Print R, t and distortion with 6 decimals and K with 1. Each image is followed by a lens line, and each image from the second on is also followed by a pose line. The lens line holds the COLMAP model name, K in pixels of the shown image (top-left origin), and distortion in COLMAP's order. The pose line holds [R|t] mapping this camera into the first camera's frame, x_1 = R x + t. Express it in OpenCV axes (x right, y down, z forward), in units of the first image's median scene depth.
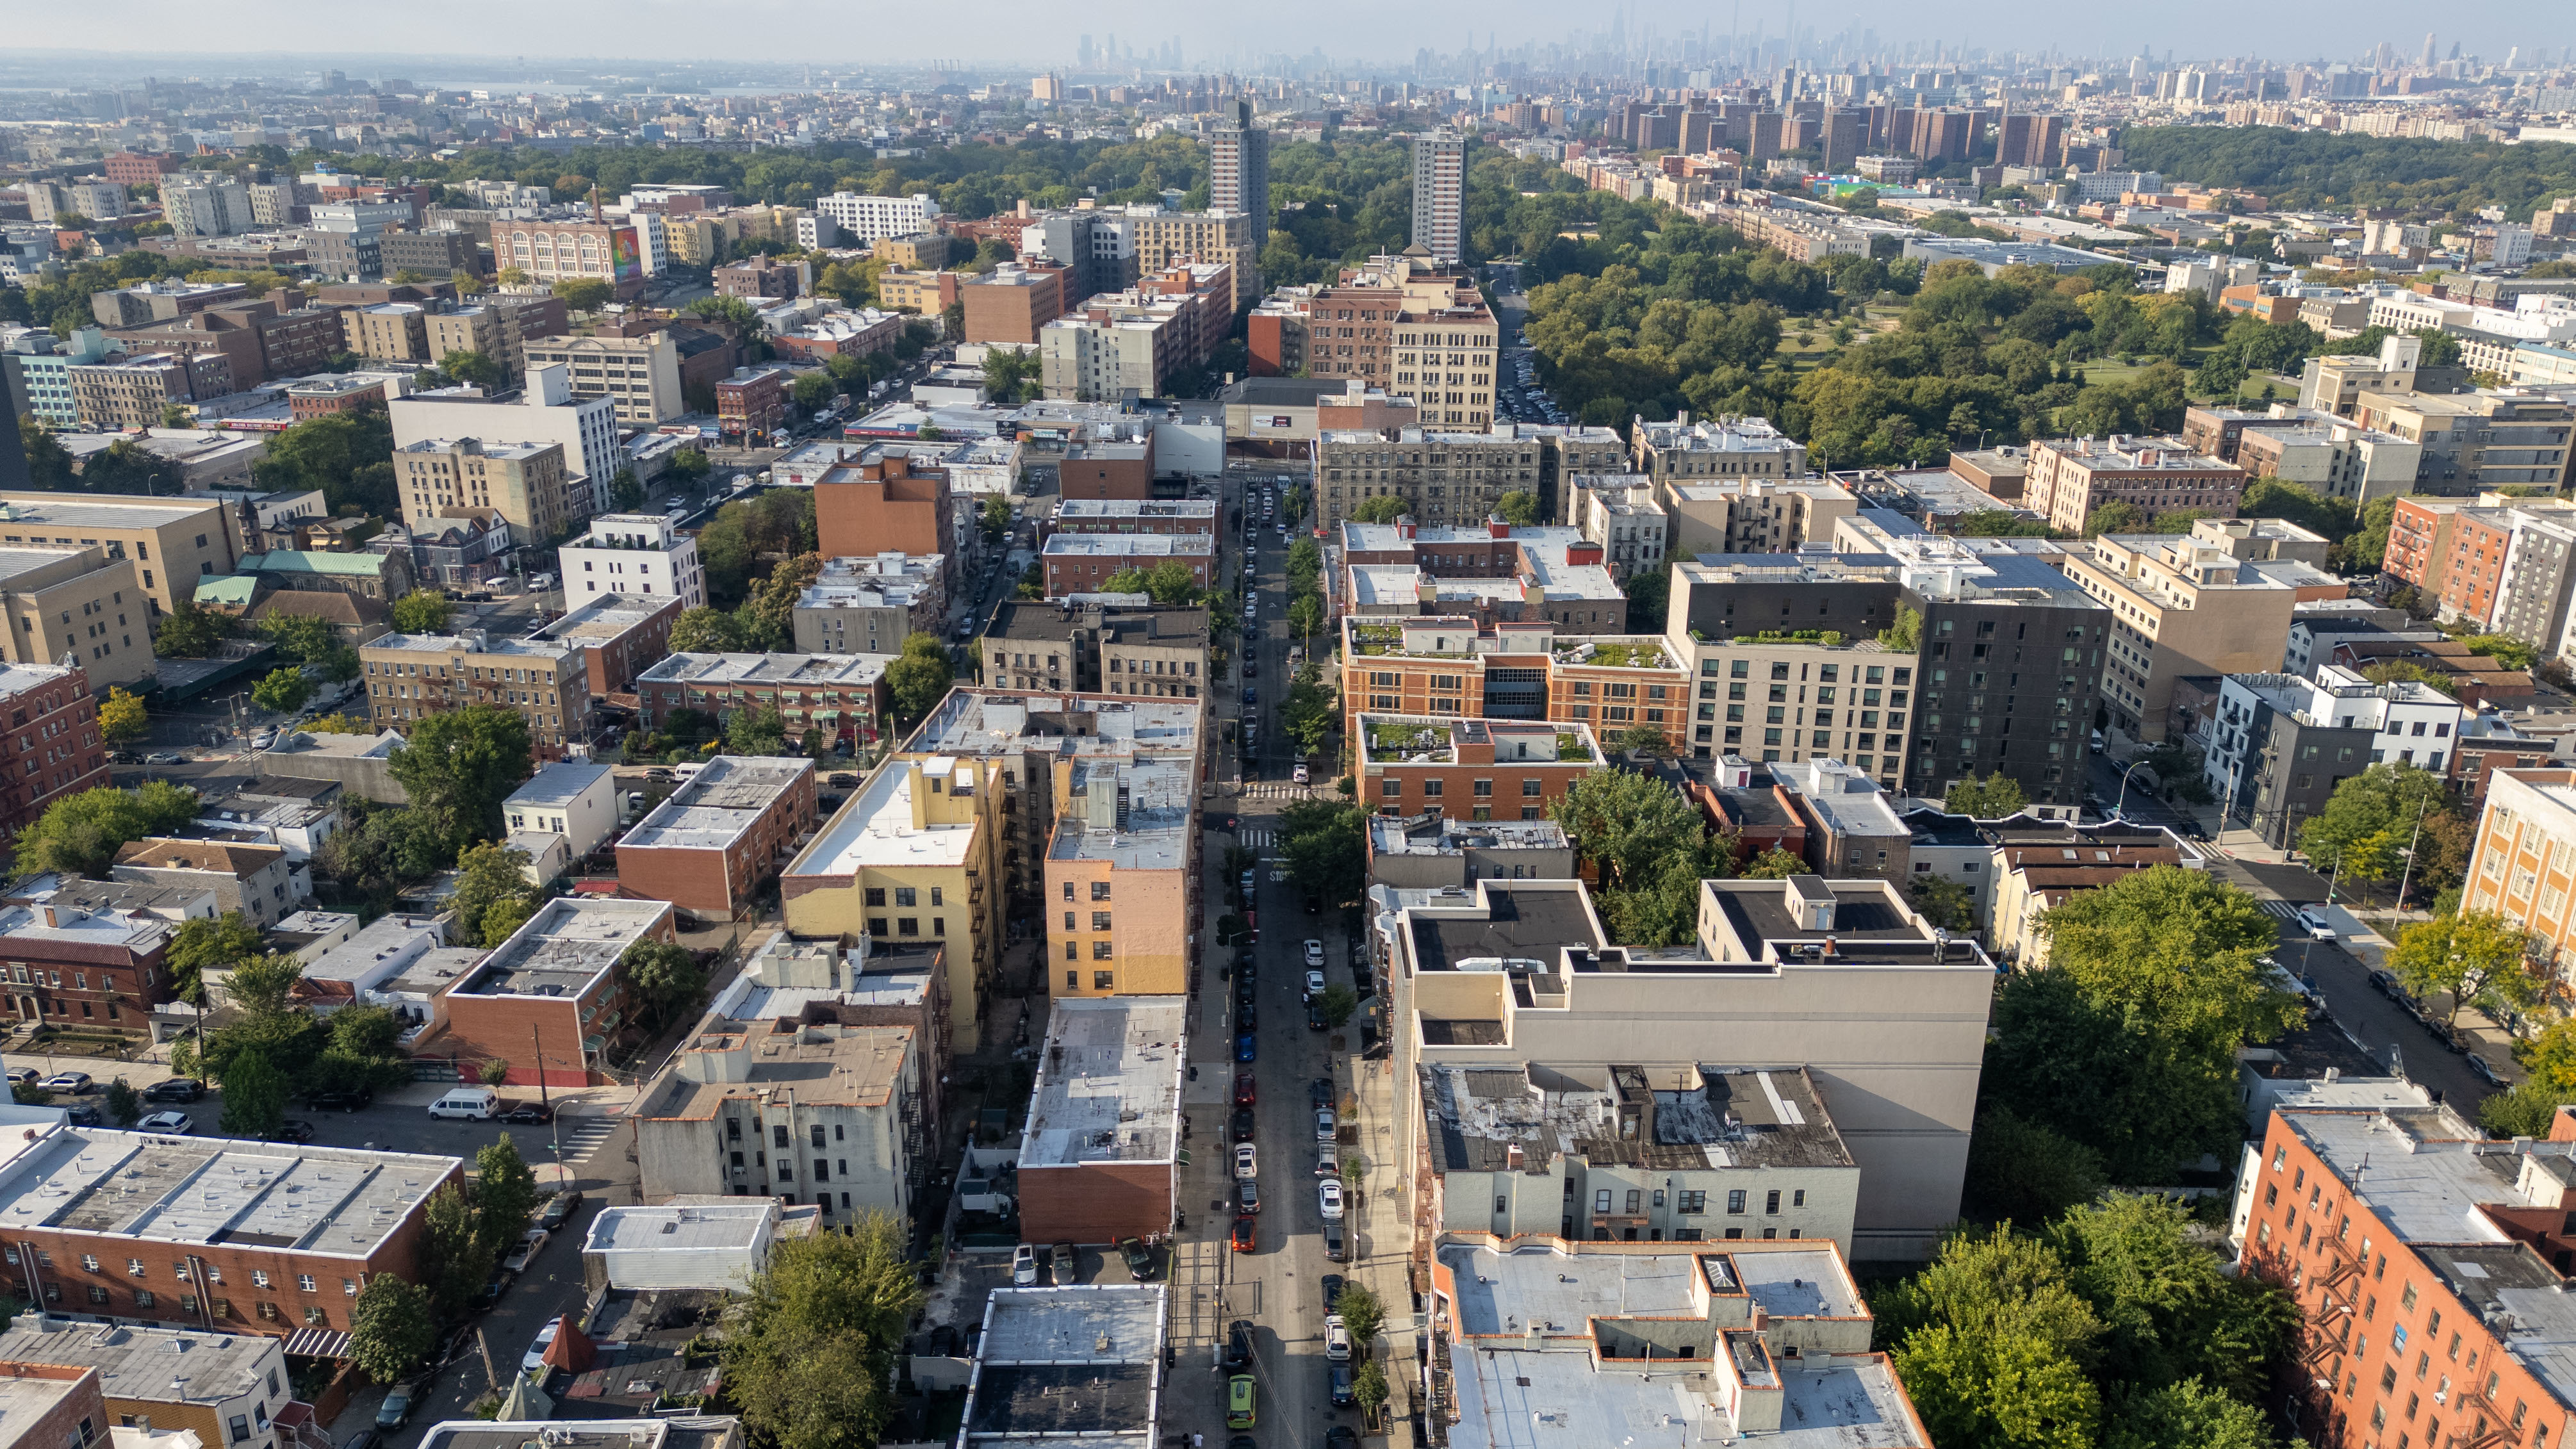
lens RADIAL K [[1805.2, 0, 1282.0], [0, 1805.2, 730.7], [0, 0, 1]] dist [0.074574, -0.069321]
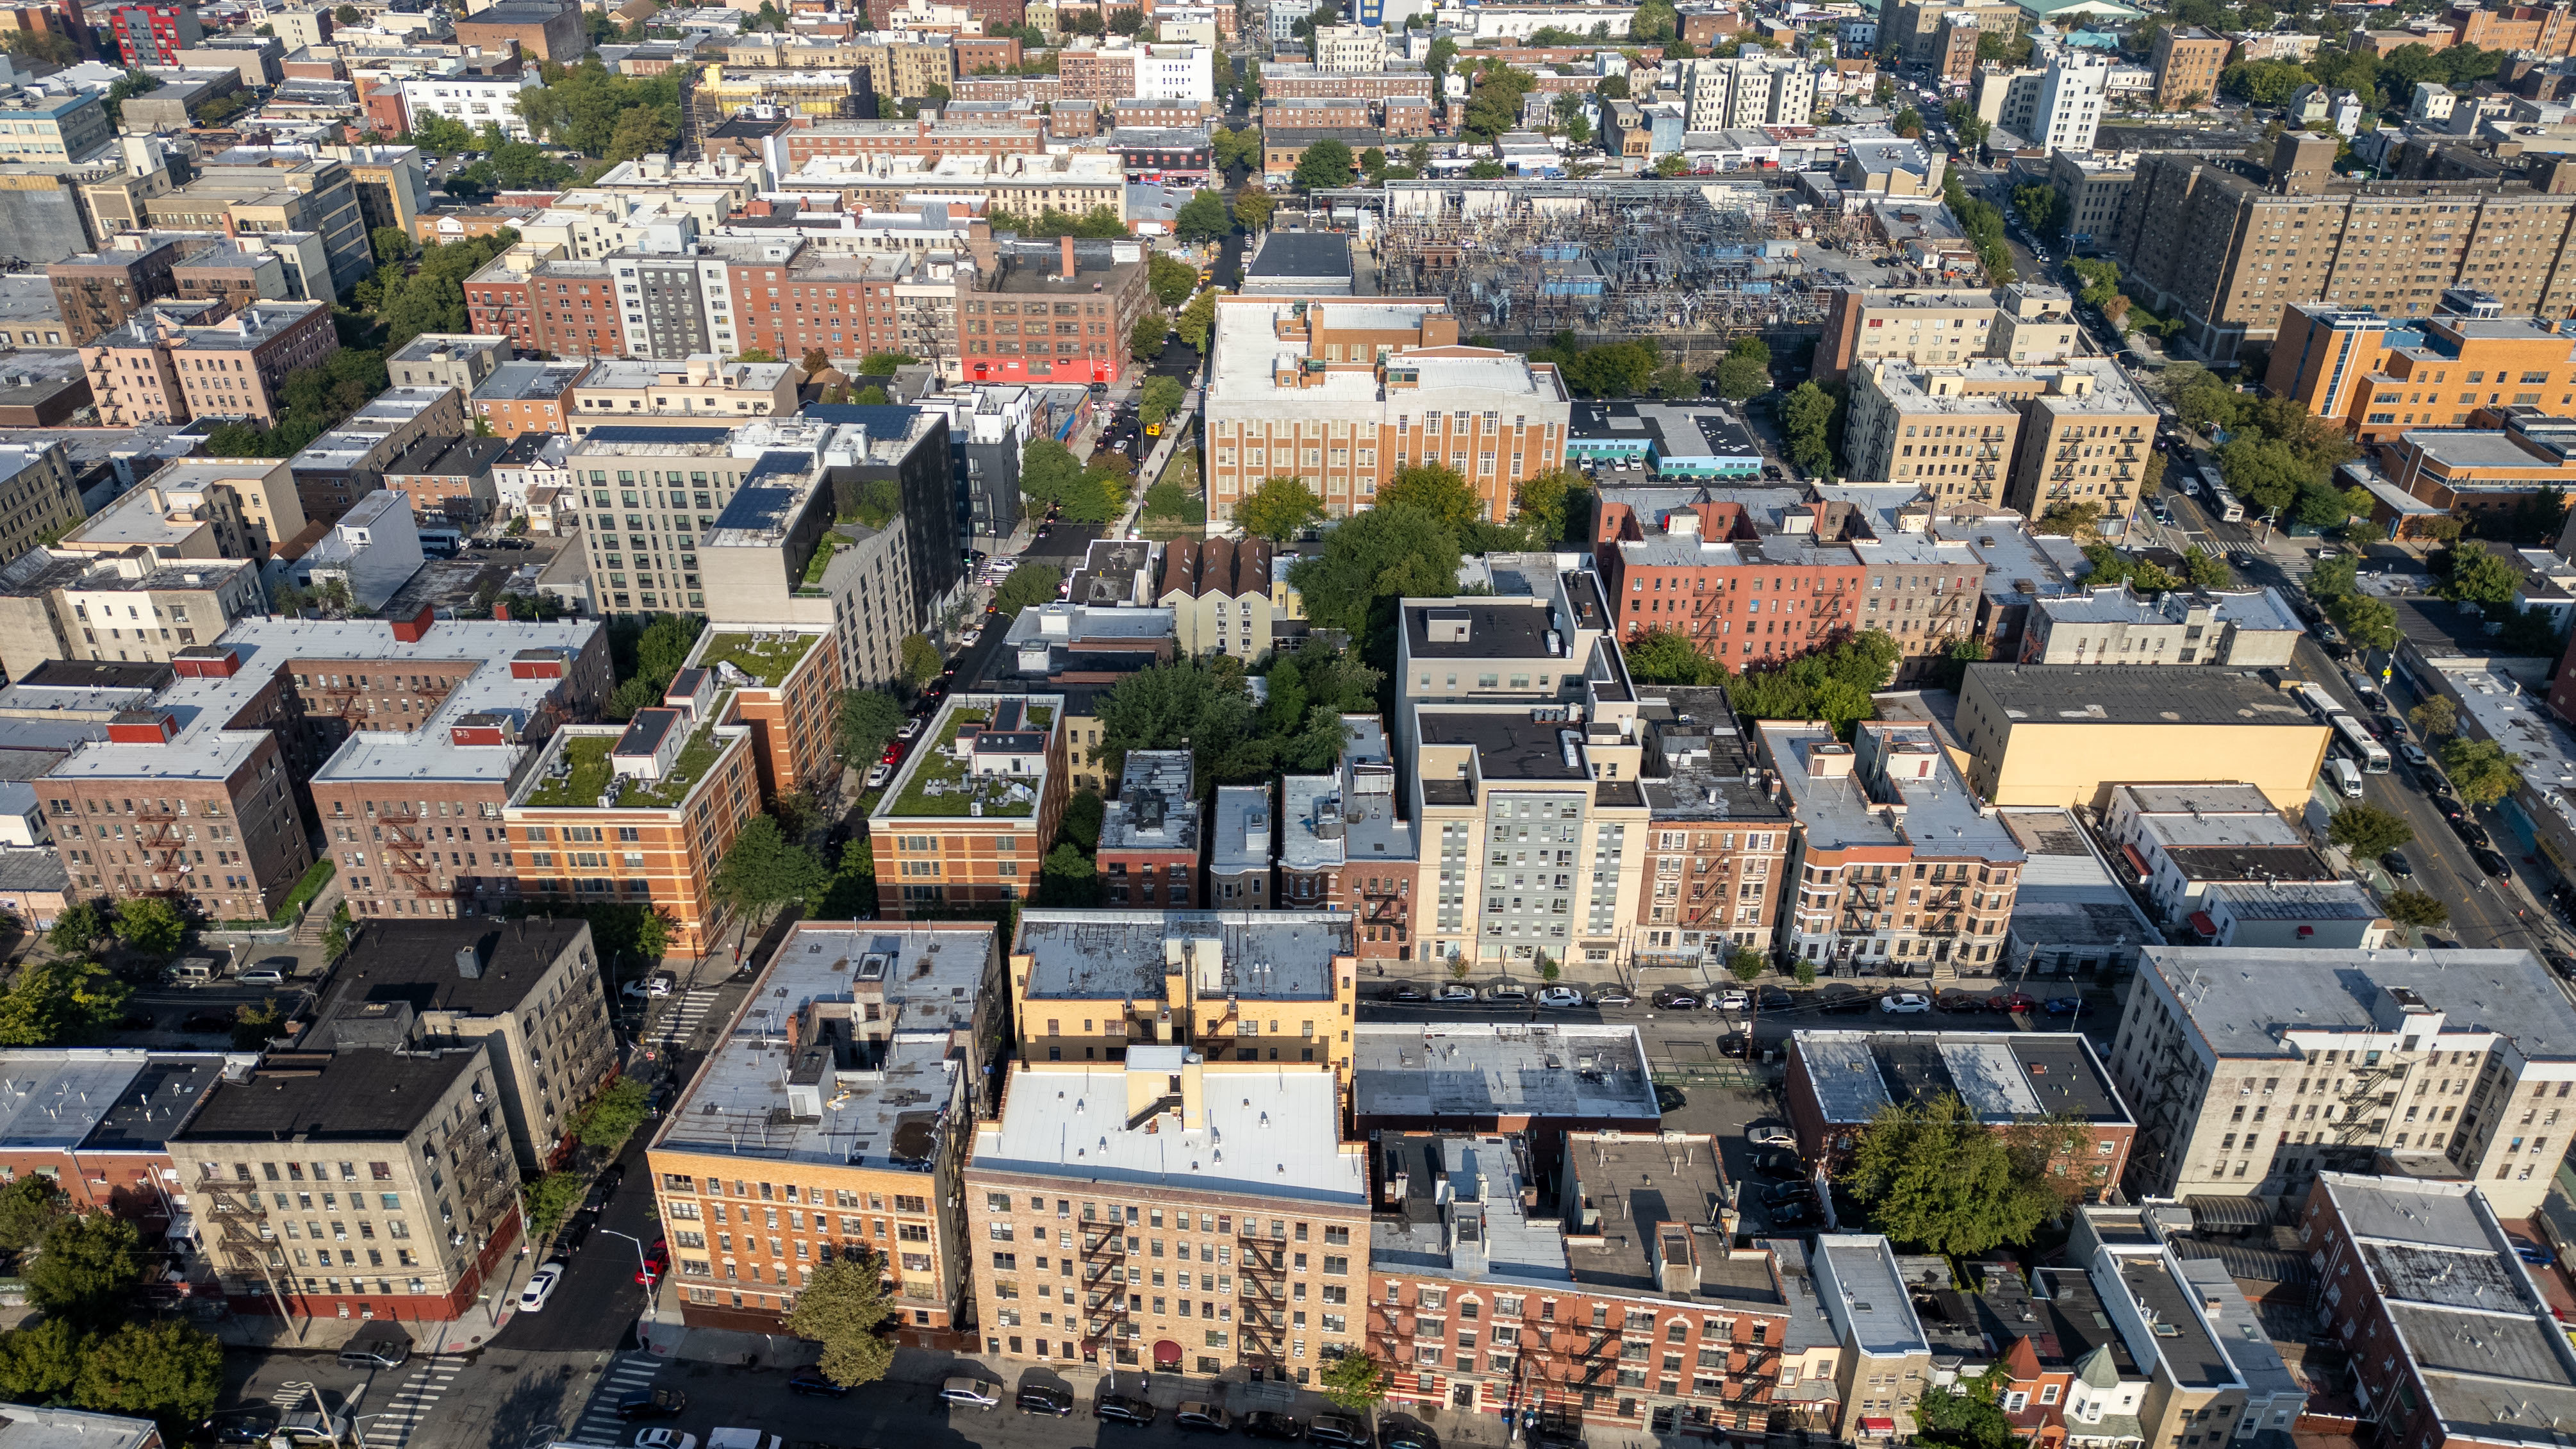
lens RADIAL K [[1795.8, 0, 1281.5], [0, 1795.8, 735.0], [0, 0, 1]] dist [0.102433, -0.114021]
pose [[0.014878, -0.505952, 0.862433, -0.538293], [0.340840, 0.813436, 0.471328, -0.303058], [-0.940004, 0.286940, 0.184551, 0.510152]]
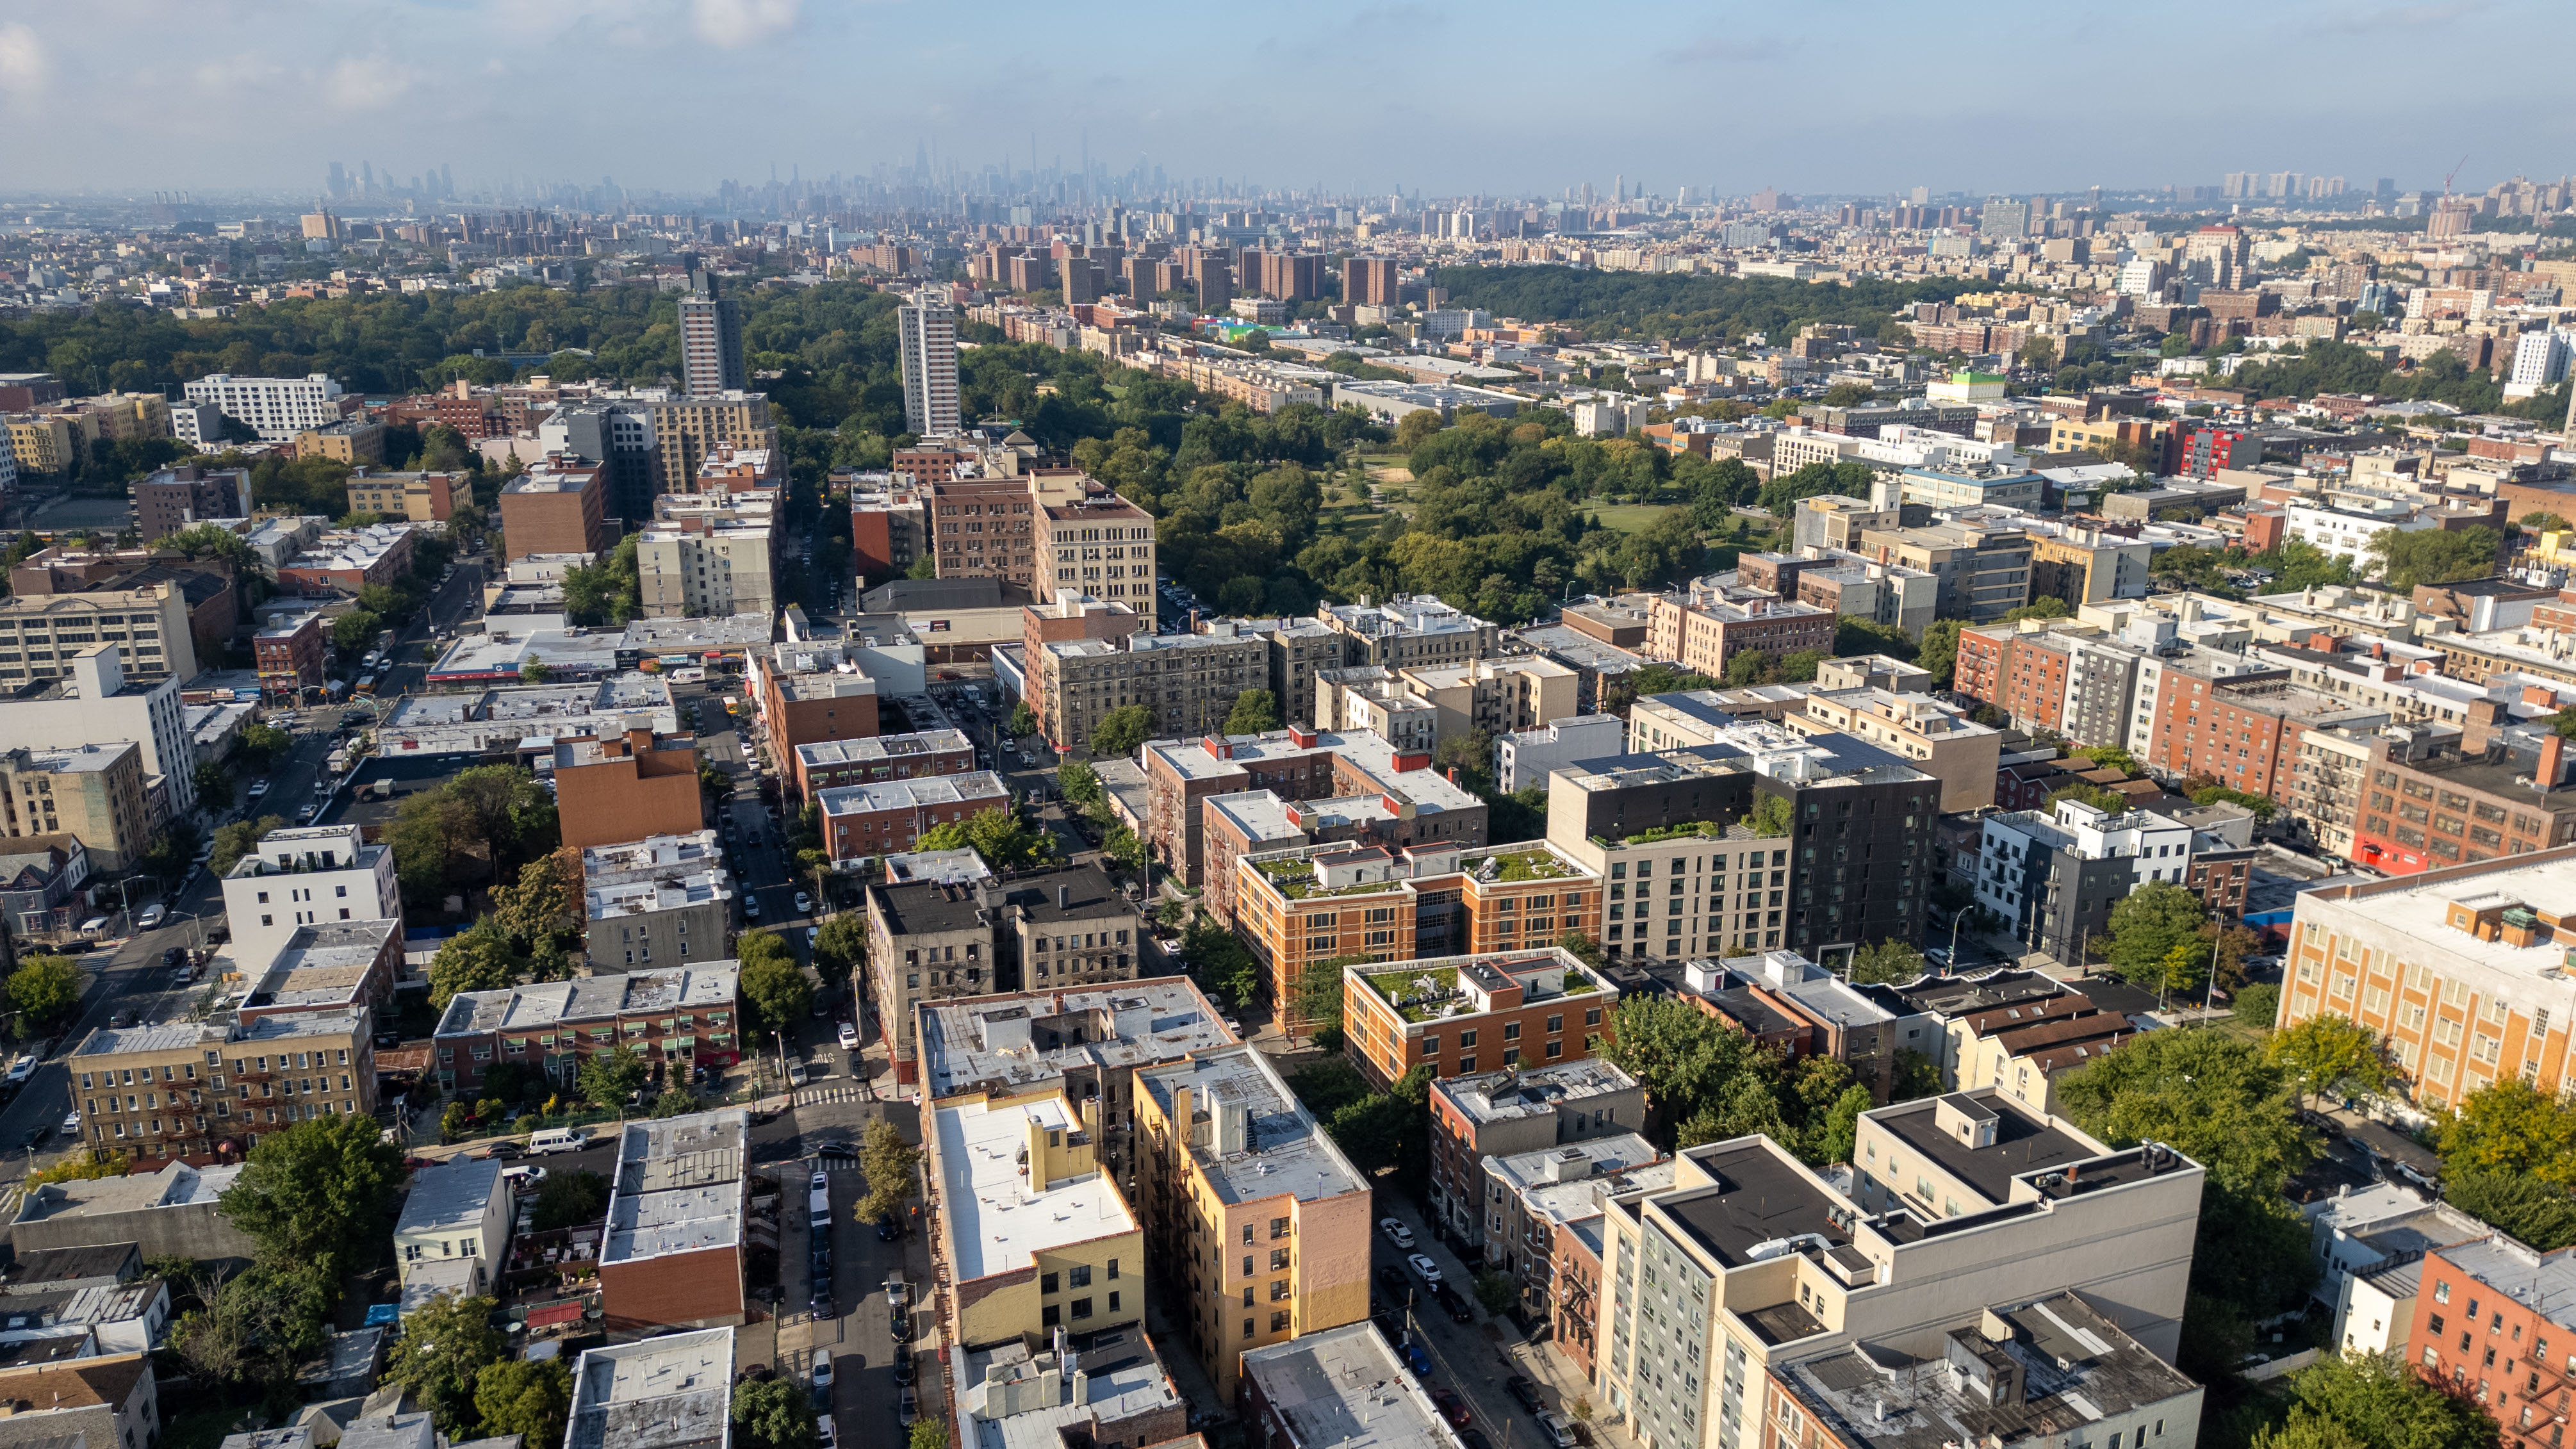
lens RADIAL K [[1807.7, 0, 1284.0], [0, 1807.7, 717.8], [0, 0, 1]] dist [0.086542, -0.087777]
pose [[0.934842, -0.101594, 0.340219, -0.248263], [0.125485, 0.990889, -0.048910, -0.080163], [-0.332150, 0.088416, 0.939073, 0.053170]]
